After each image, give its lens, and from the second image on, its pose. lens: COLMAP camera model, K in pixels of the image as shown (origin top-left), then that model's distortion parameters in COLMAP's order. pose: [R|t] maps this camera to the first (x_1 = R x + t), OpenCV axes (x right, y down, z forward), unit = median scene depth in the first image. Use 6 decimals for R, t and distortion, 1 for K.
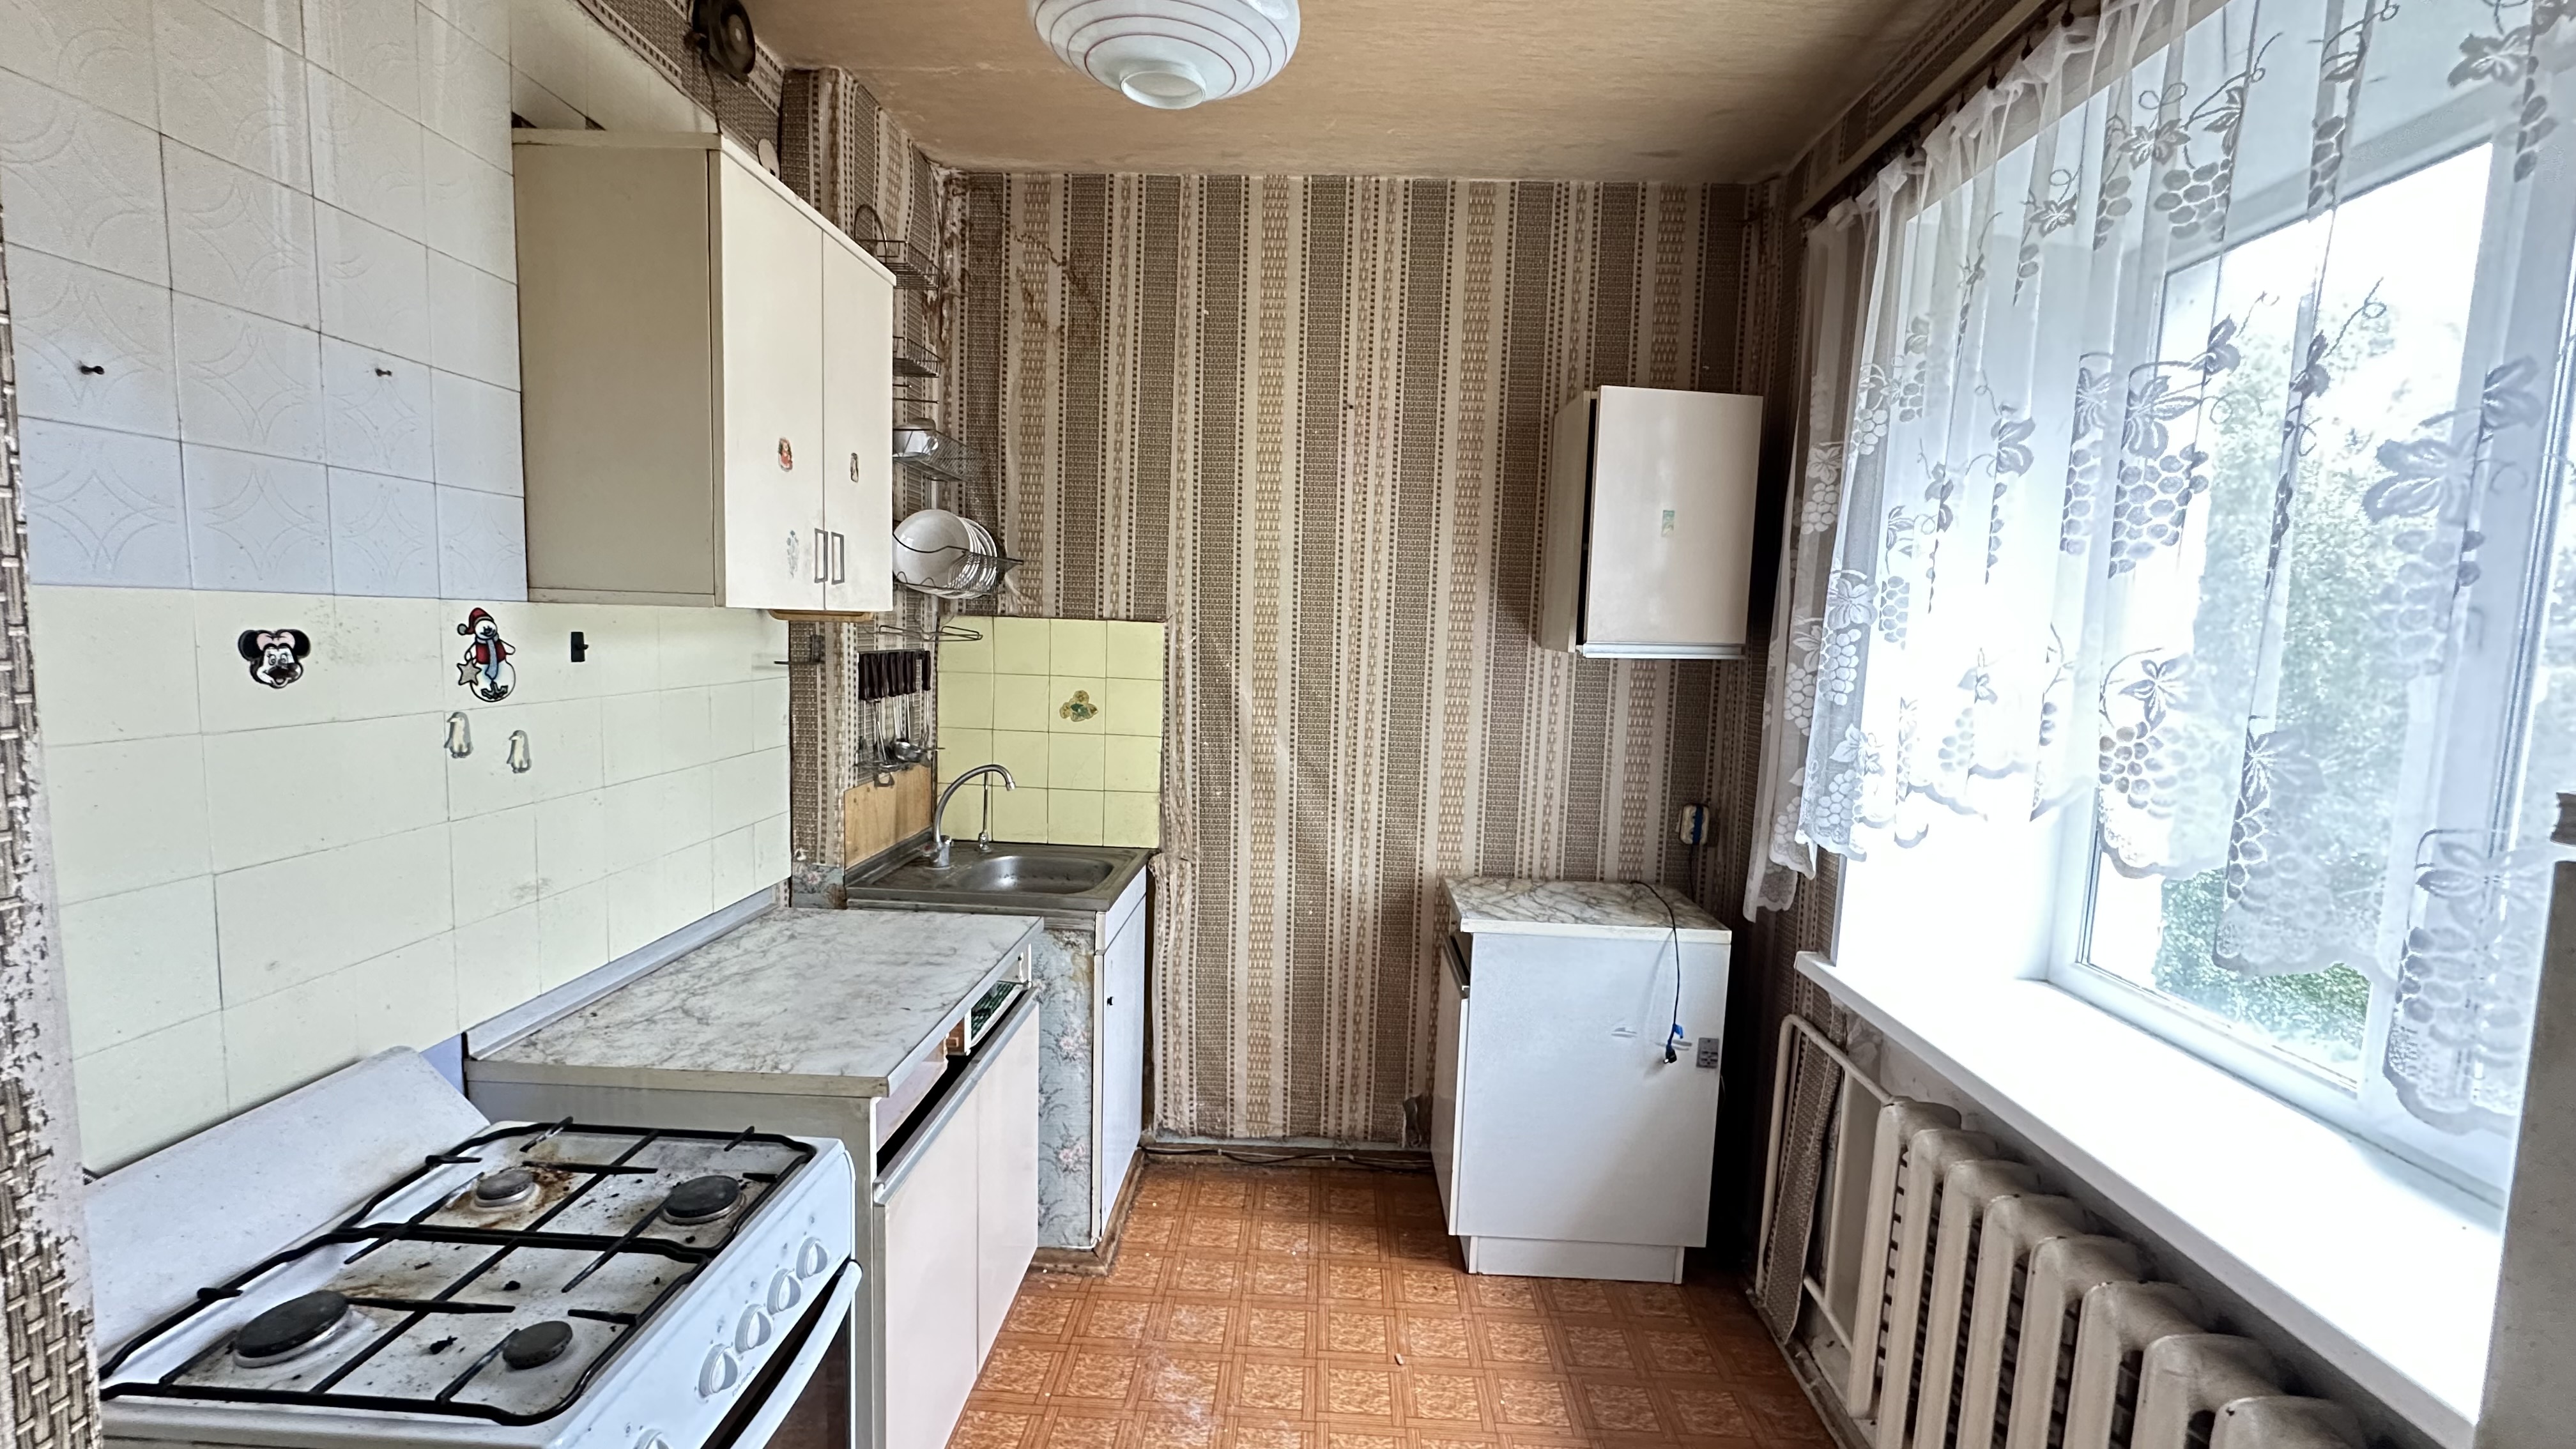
lens RADIAL K [[1027.5, 0, 1296.3], [0, 1027.5, 716.0], [0, 0, 1]] dist [-0.003595, 0.001330]
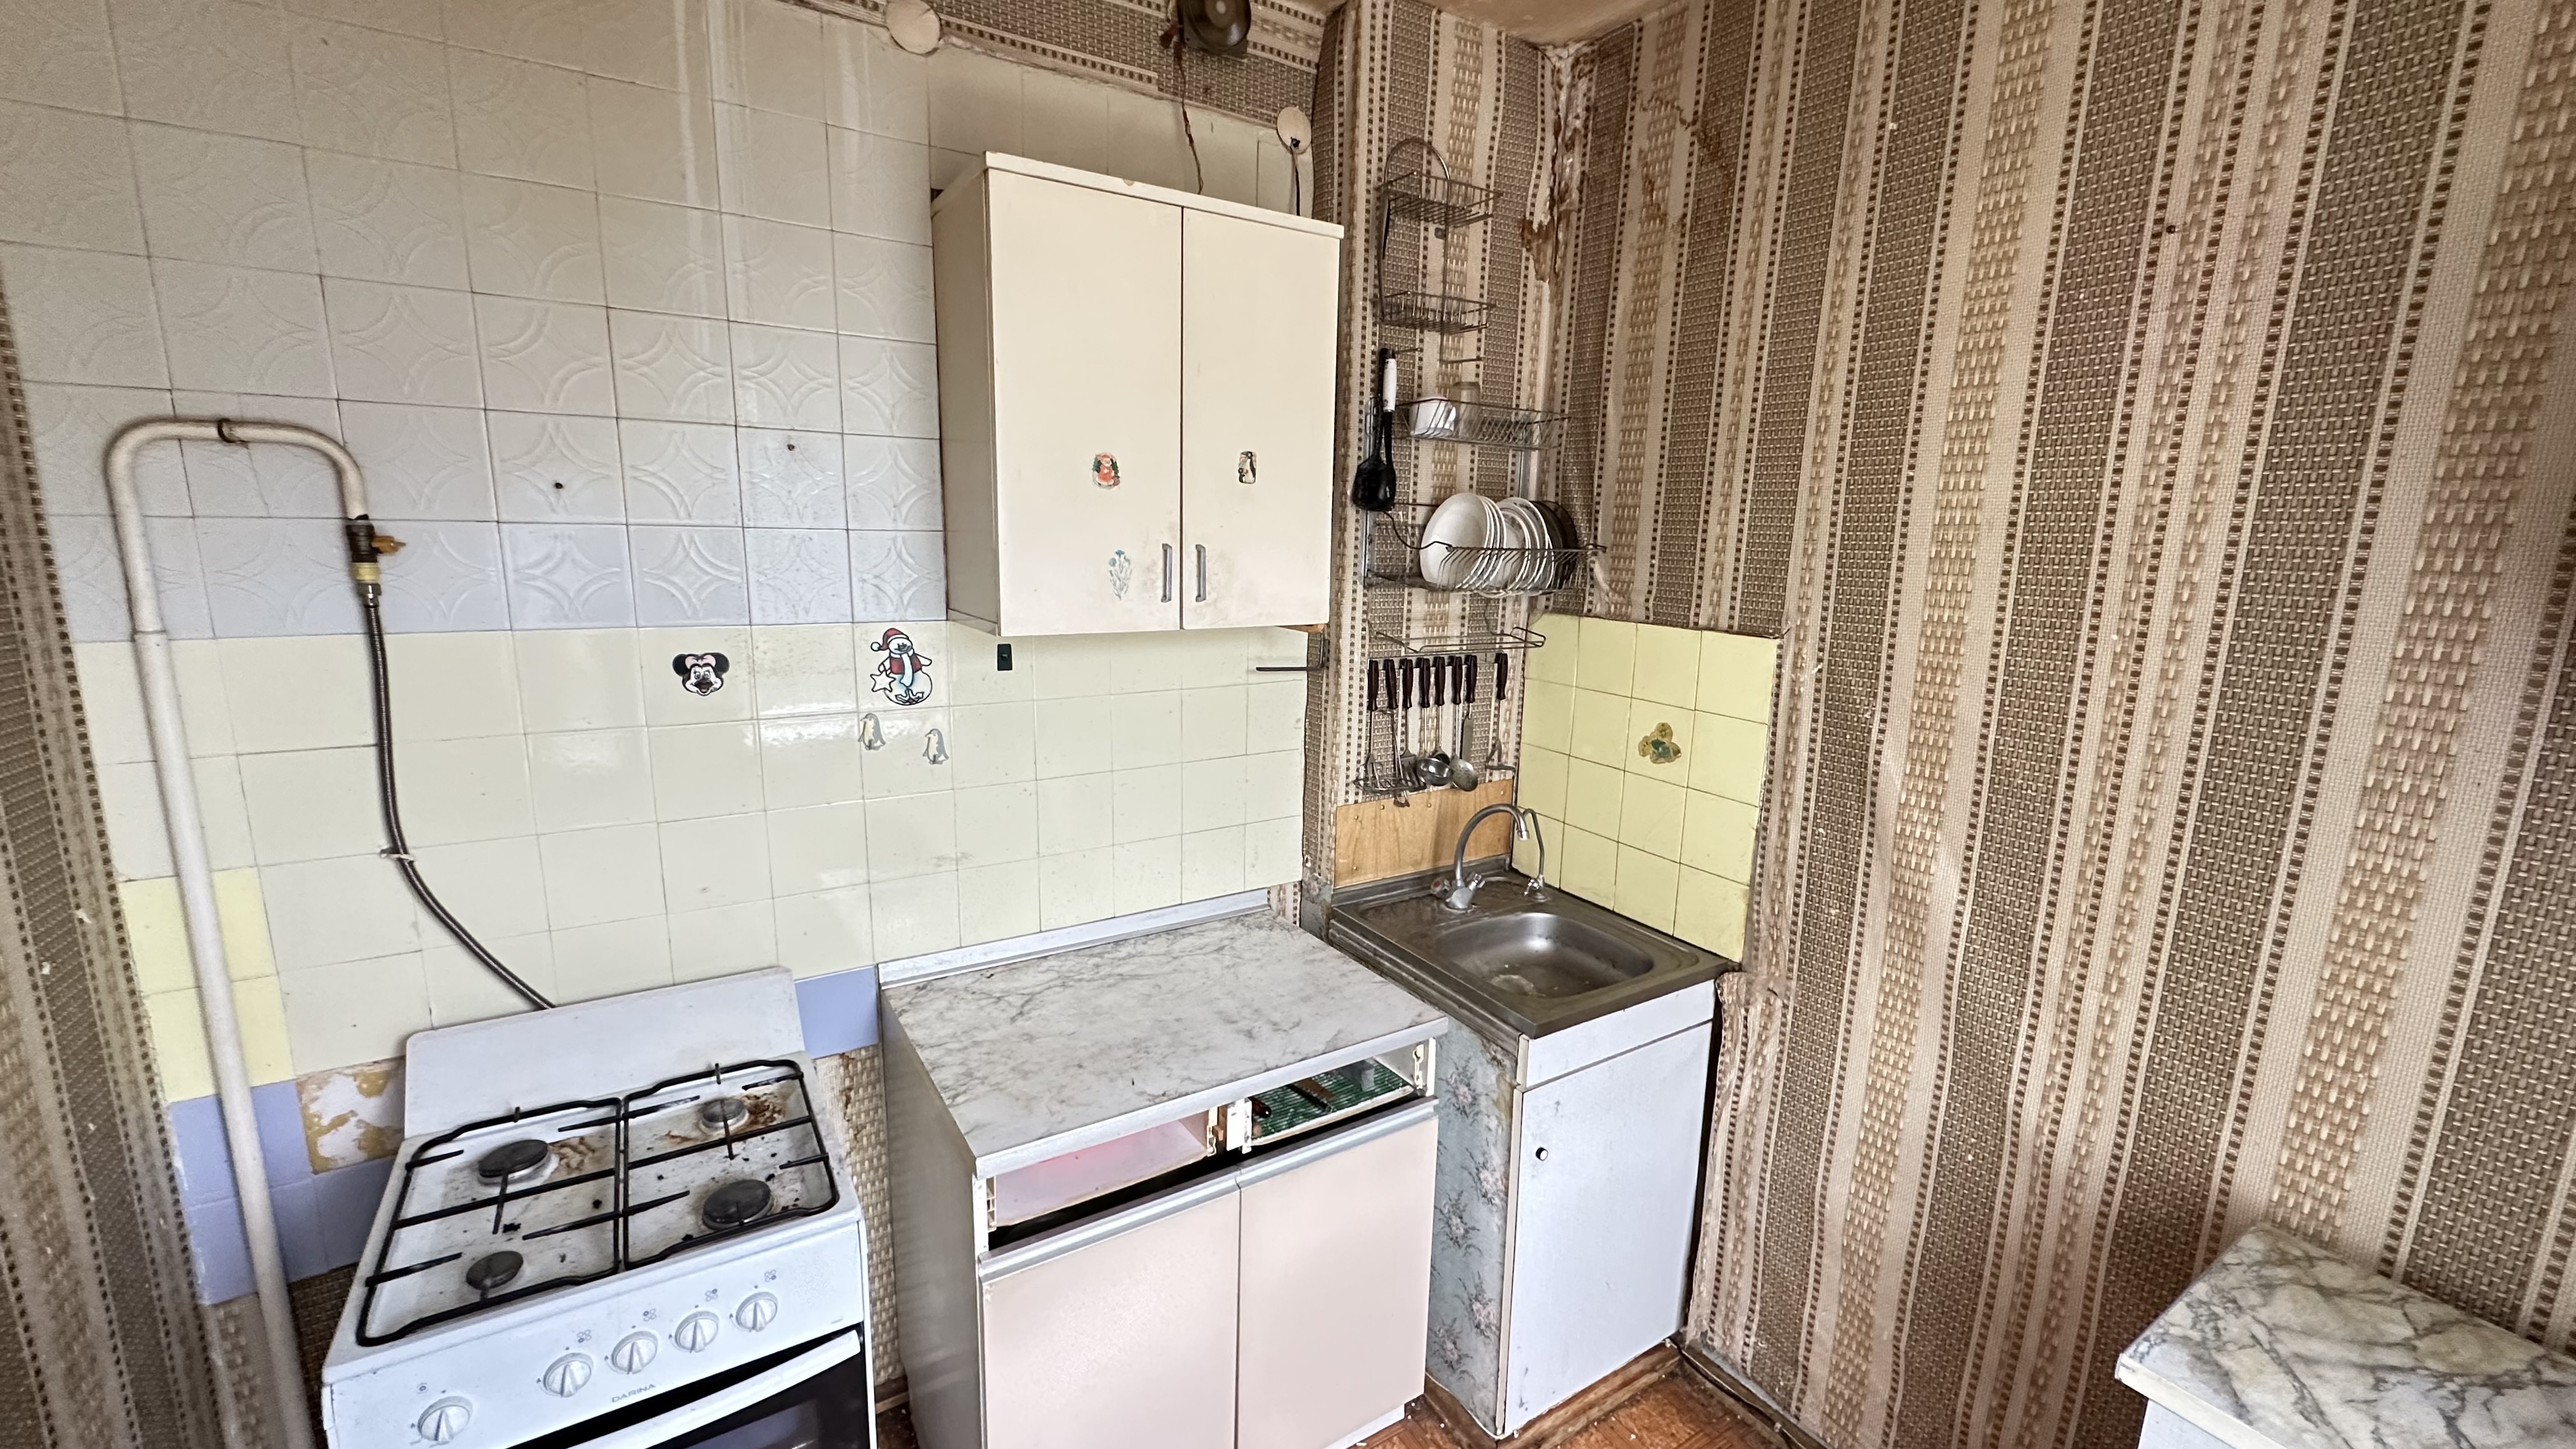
lens RADIAL K [[1027.5, 0, 1286.7], [0, 1027.5, 720.6], [0, 0, 1]] dist [-0.003595, 0.001330]
pose [[0.559548, 0.133176, -0.818028, 0.288711], [-0.077950, 0.991087, 0.108030, -0.101898], [0.825124, 0.003317, 0.564942, 0.433791]]
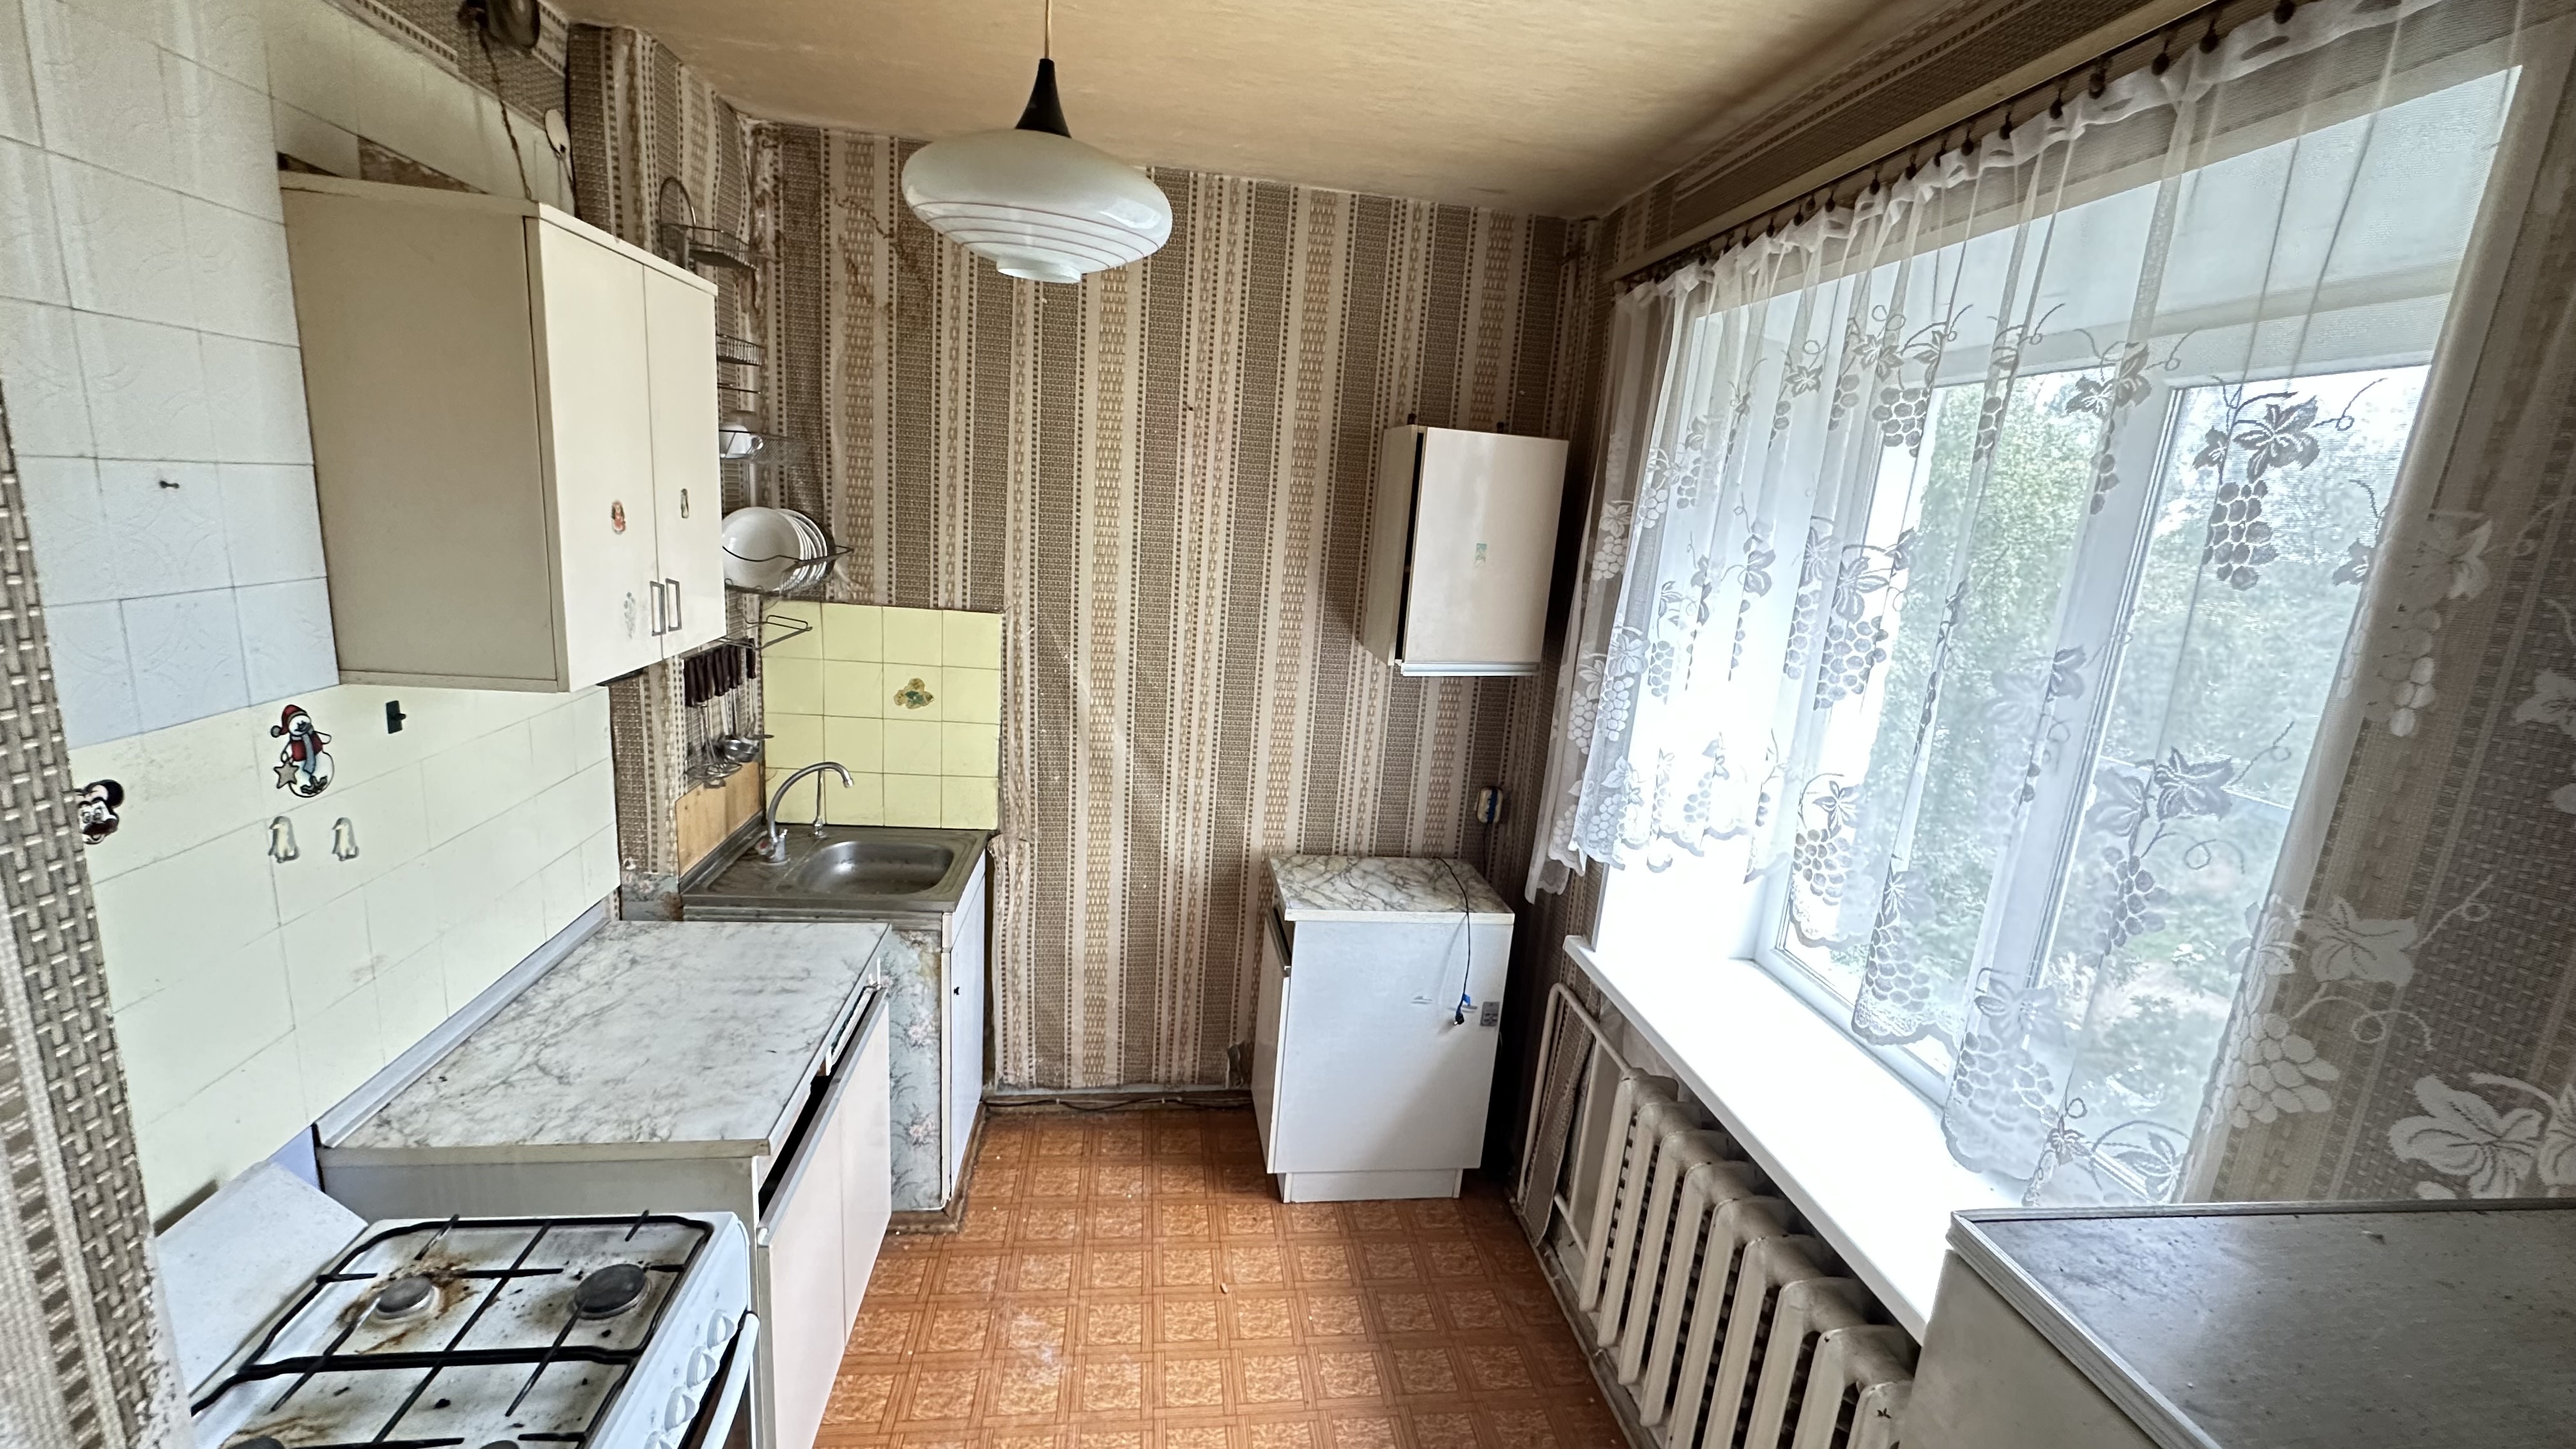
lens RADIAL K [[1027.5, 0, 1295.7], [0, 1027.5, 716.9], [0, 0, 1]] dist [-0.003595, 0.001330]
pose [[0.983999, 0.005589, 0.178085, -0.027816], [-0.028400, 0.991649, 0.125802, -0.149402], [-0.175895, -0.128846, 0.975940, -0.061405]]
